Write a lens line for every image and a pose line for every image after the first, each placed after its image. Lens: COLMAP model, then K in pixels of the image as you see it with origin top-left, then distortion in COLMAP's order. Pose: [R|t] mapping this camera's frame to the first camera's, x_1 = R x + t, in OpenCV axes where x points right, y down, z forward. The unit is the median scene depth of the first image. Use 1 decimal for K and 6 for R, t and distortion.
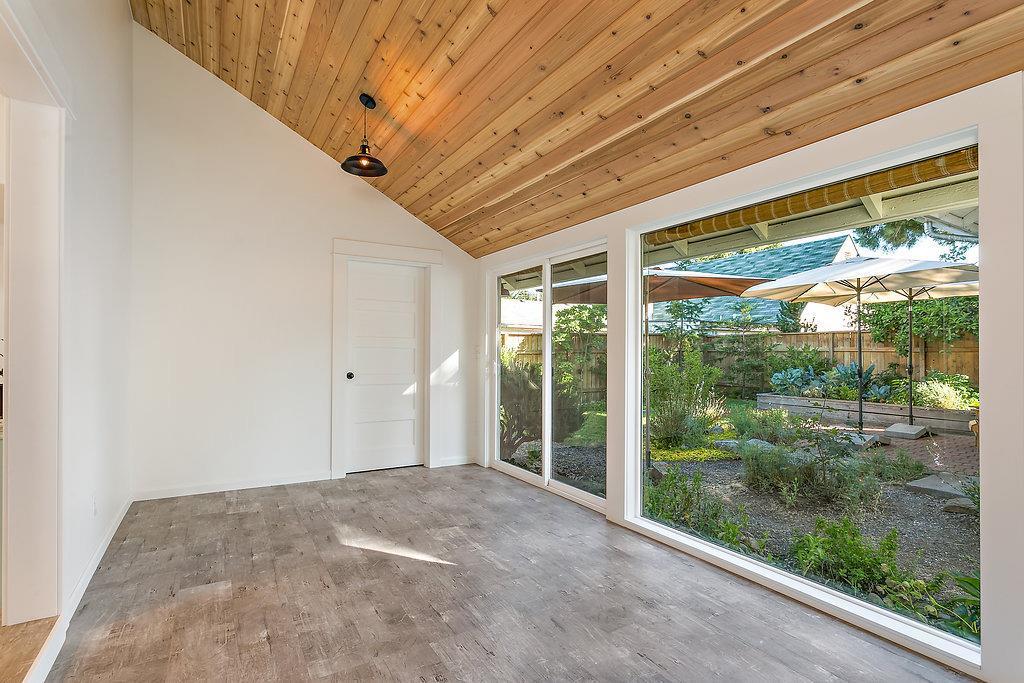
lens RADIAL K [[493.3, 0, 510.8], [0, 493.3, 345.1], [0, 0, 1]] dist [-0.001022, 0.000324]
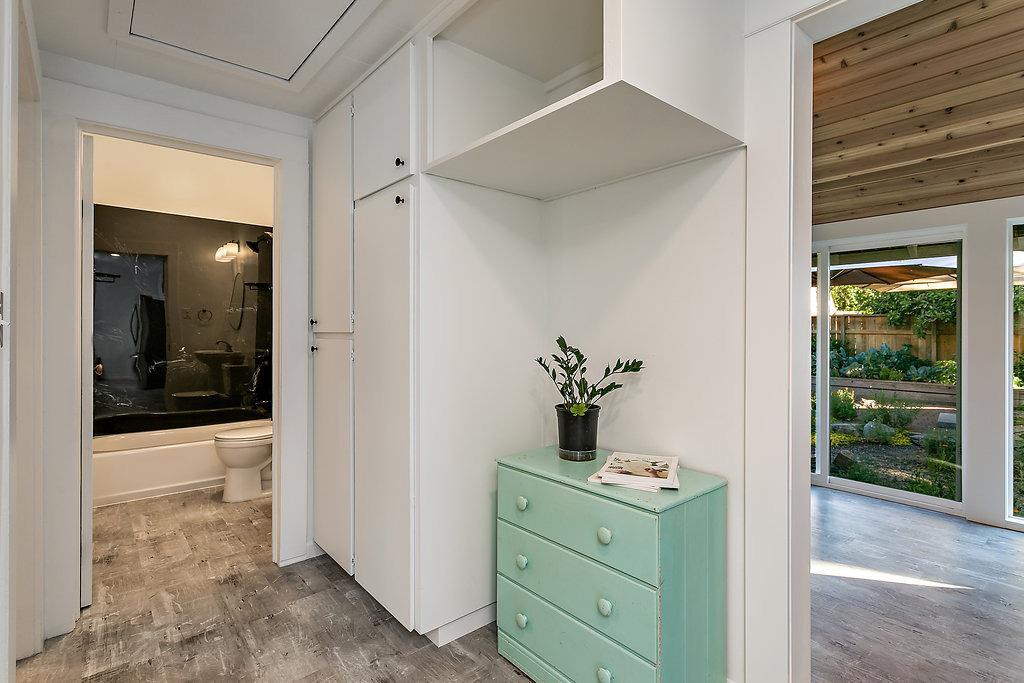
lens RADIAL K [[495.1, 0, 507.0], [0, 495.1, 329.1], [0, 0, 1]] dist [0.000476, -0.000016]
pose [[0.987436, -0.002311, 0.158004, -0.826652], [0.000668, 0.999945, 0.010449, -0.030451], [-0.158019, -0.010212, 0.987383, 0.185031]]
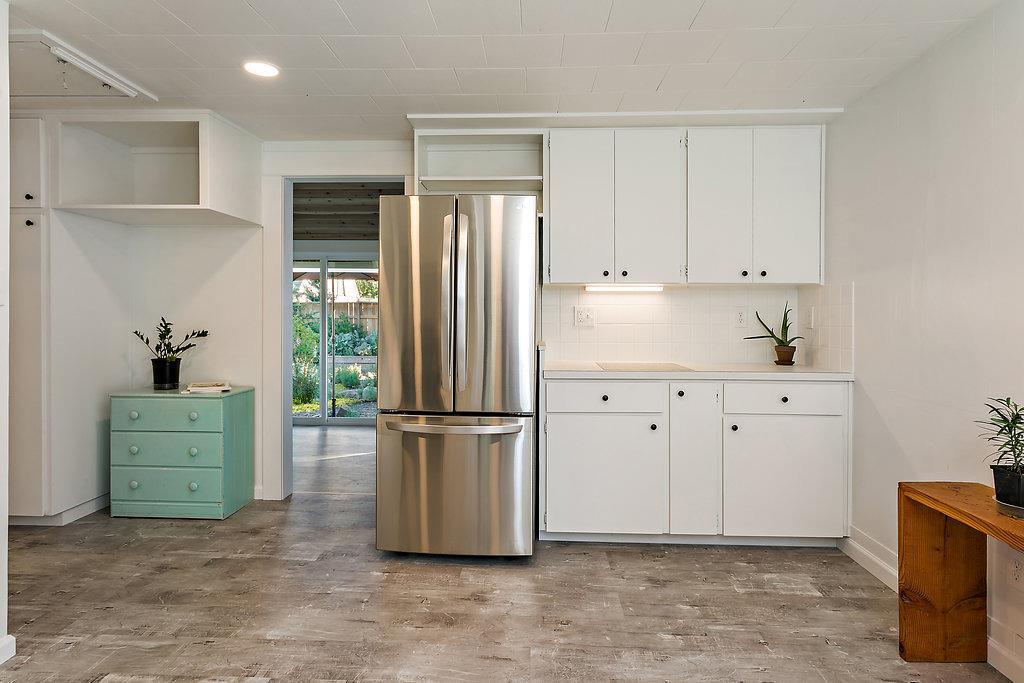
lens RADIAL K [[585.6, 0, 512.0], [0, 585.6, 341.5], [0, 0, 1]] dist [-0.001081, 0.000262]
pose [[0.551293, -0.031536, 0.833716, -1.188758], [-0.019819, 0.998508, 0.050875, -0.039330], [-0.834076, -0.044570, 0.549845, -0.381110]]
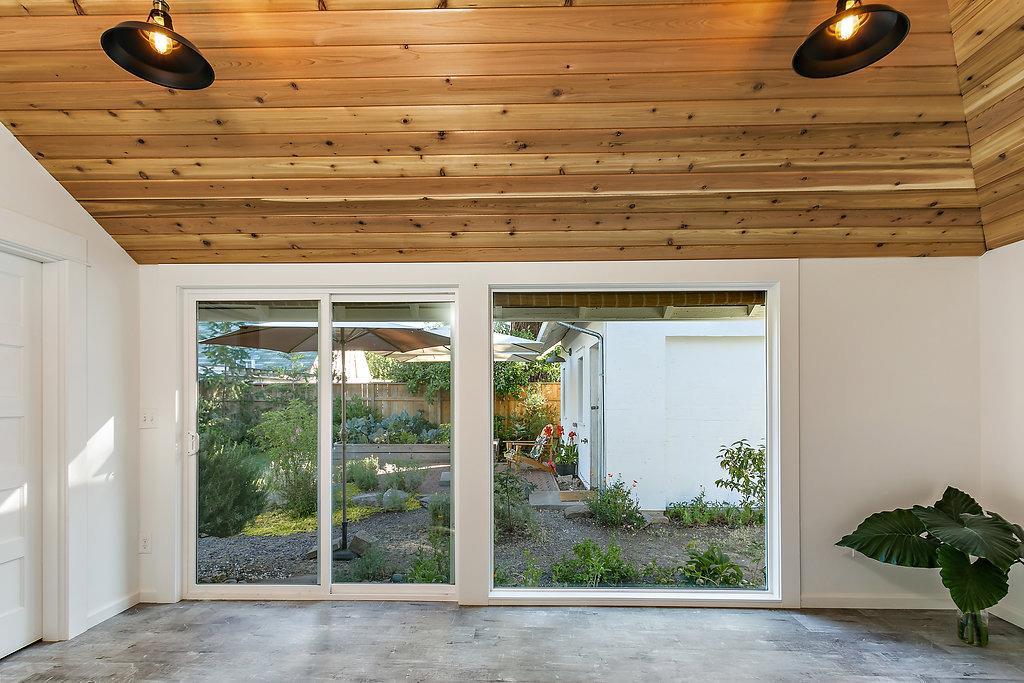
lens RADIAL K [[506.1, 0, 508.4], [0, 506.1, 394.0], [0, 0, 1]] dist [0.000785, 0.000030]
pose [[0.539151, -0.001251, 0.842208, -0.514032], [-0.005489, 0.999972, 0.004999, -0.032745], [-0.842191, -0.007318, 0.539129, 0.425435]]
